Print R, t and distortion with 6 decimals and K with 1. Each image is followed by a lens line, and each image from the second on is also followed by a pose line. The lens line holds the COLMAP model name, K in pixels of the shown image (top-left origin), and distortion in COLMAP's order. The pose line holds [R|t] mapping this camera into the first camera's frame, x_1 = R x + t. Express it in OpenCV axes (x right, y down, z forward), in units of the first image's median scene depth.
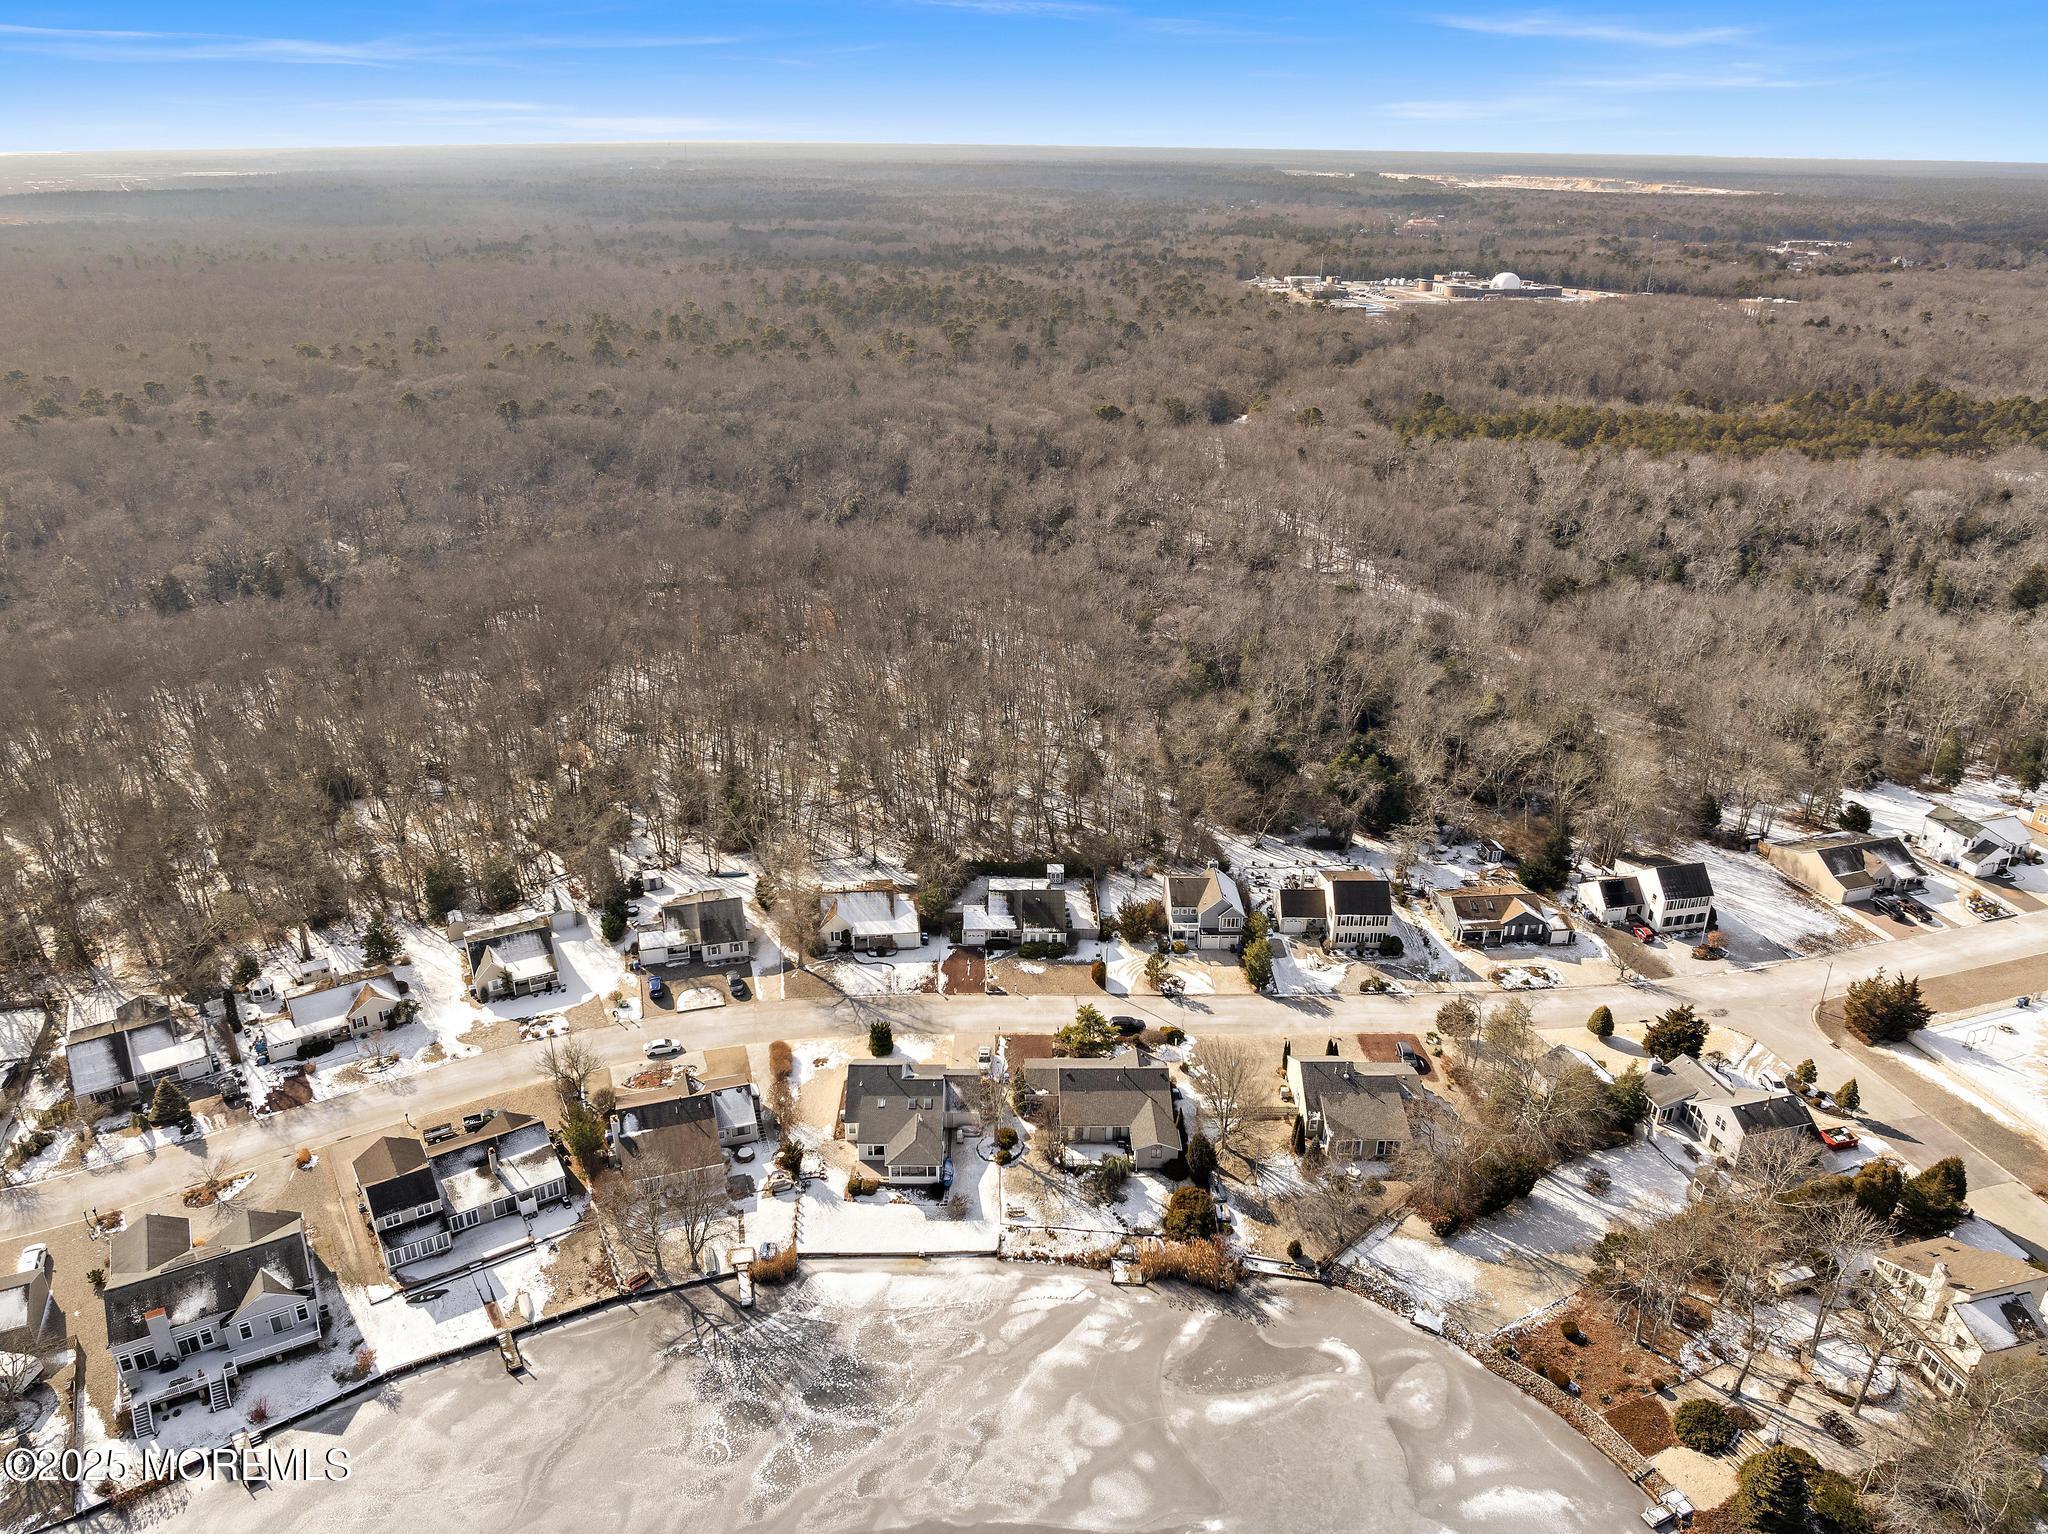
lens RADIAL K [[1444.5, 0, 1017.7], [0, 1444.5, 768.0], [0, 0, 1]] dist [-0.048644, 0.017295]
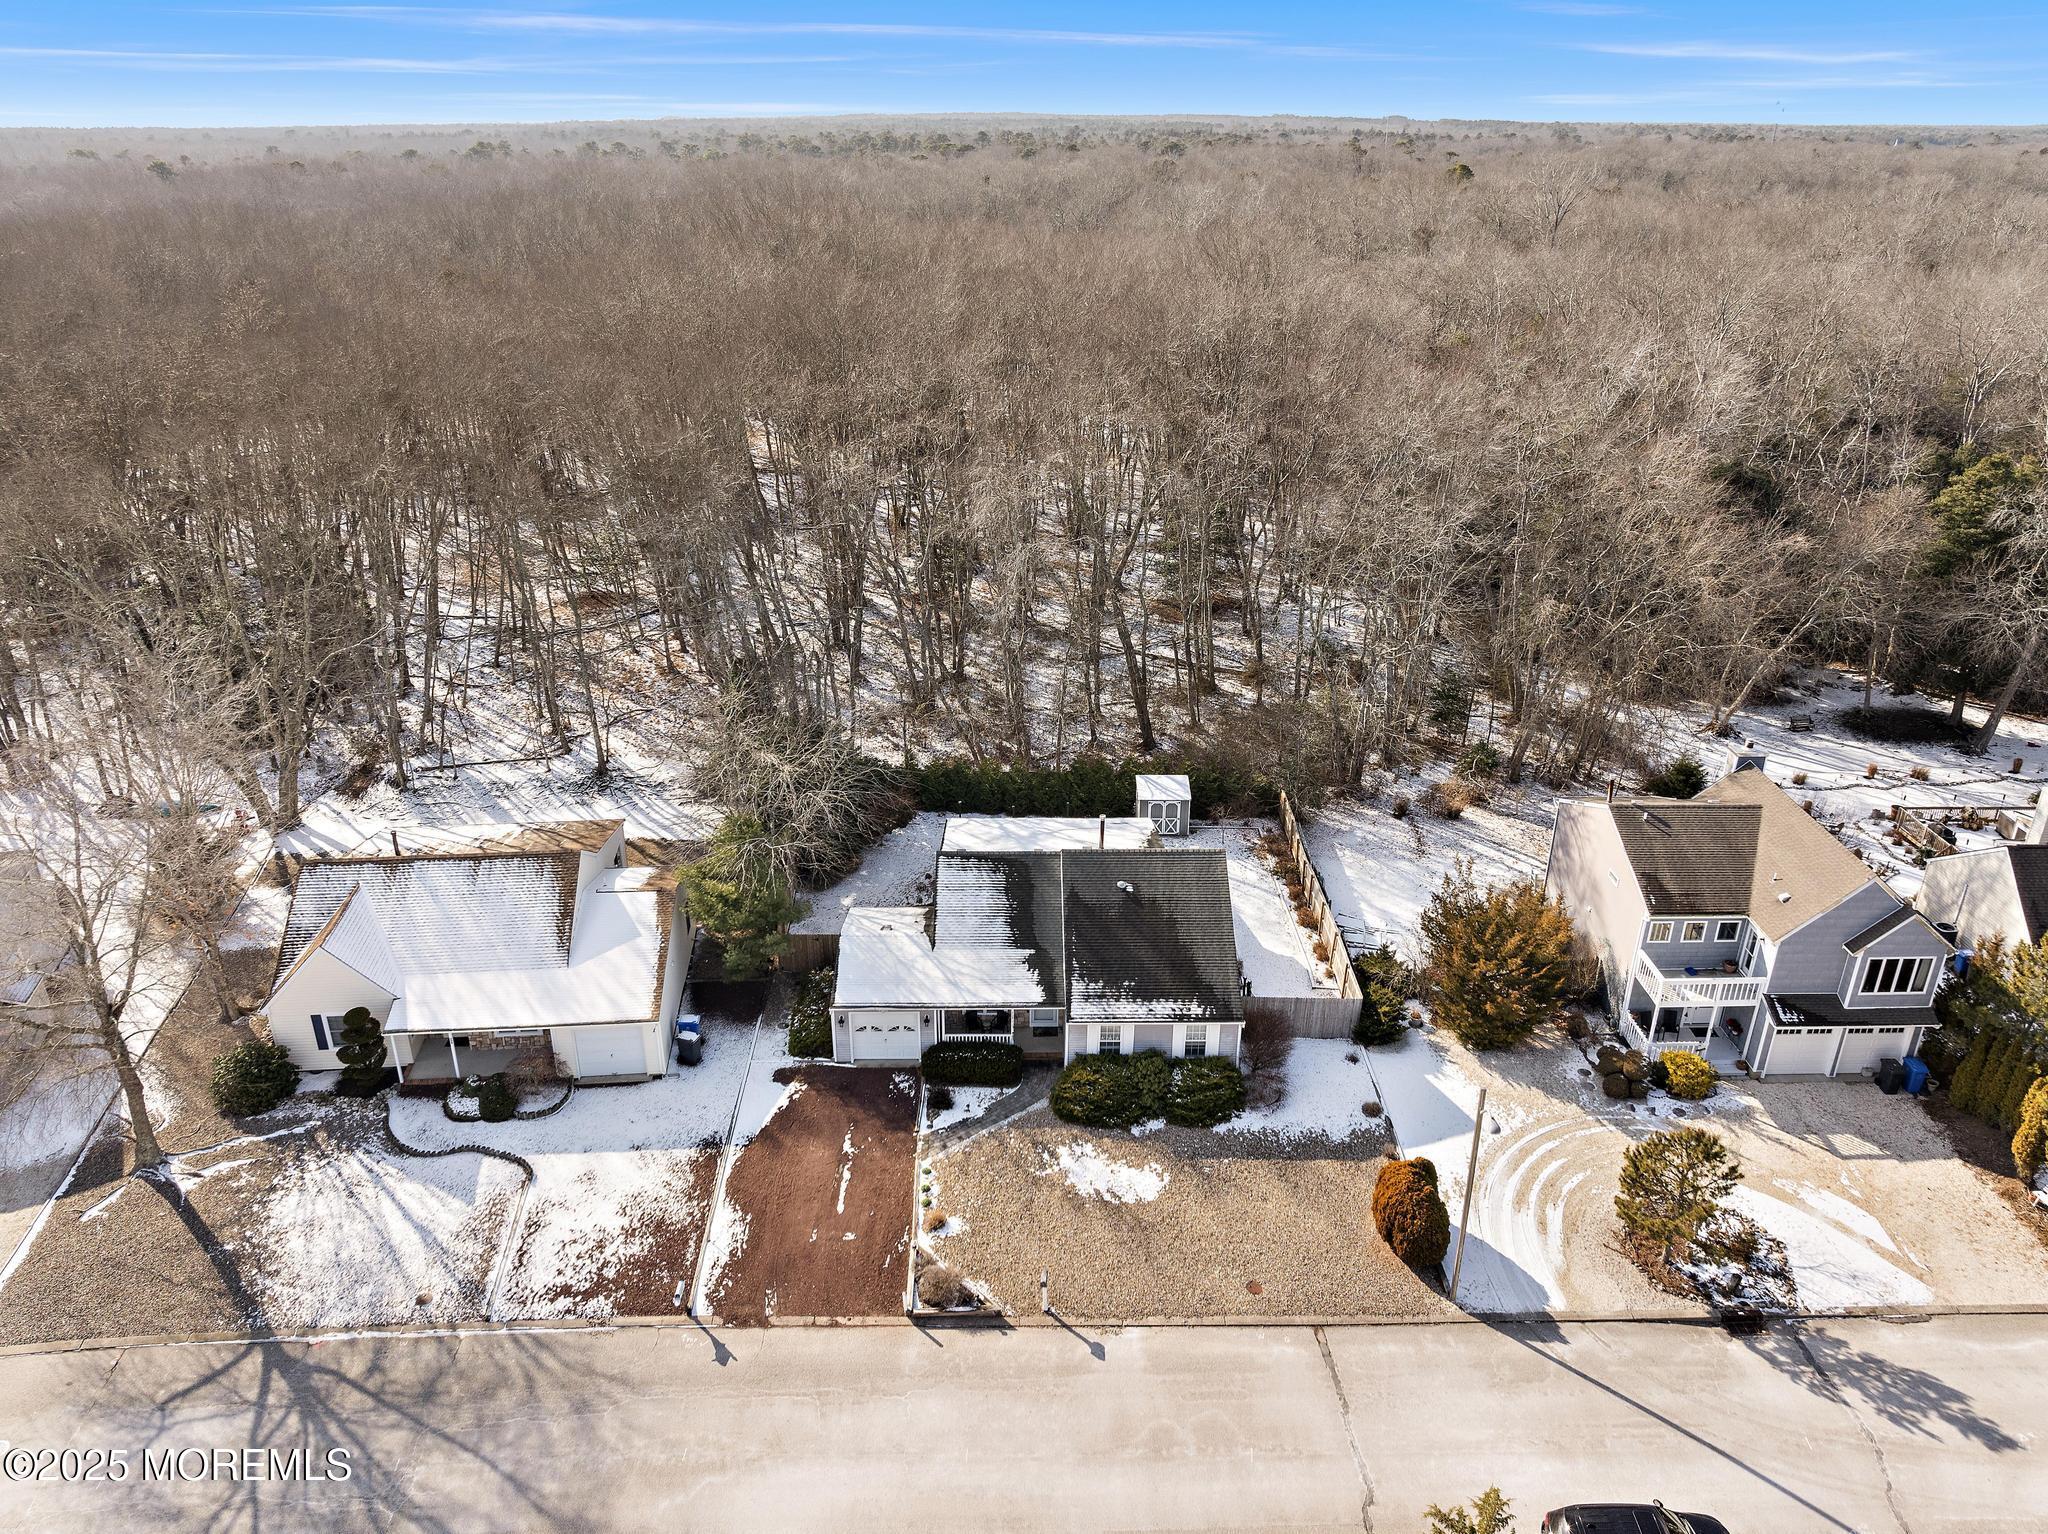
lens RADIAL K [[1444.5, 0, 1019.5], [0, 1444.5, 759.0], [0, 0, 1]] dist [-0.048644, 0.017295]
pose [[0.999974, -0.003190, -0.006523, -0.003244], [0.003207, 0.999991, 0.002678, 0.067523], [0.006514, -0.002698, 0.999975, 0.744060]]
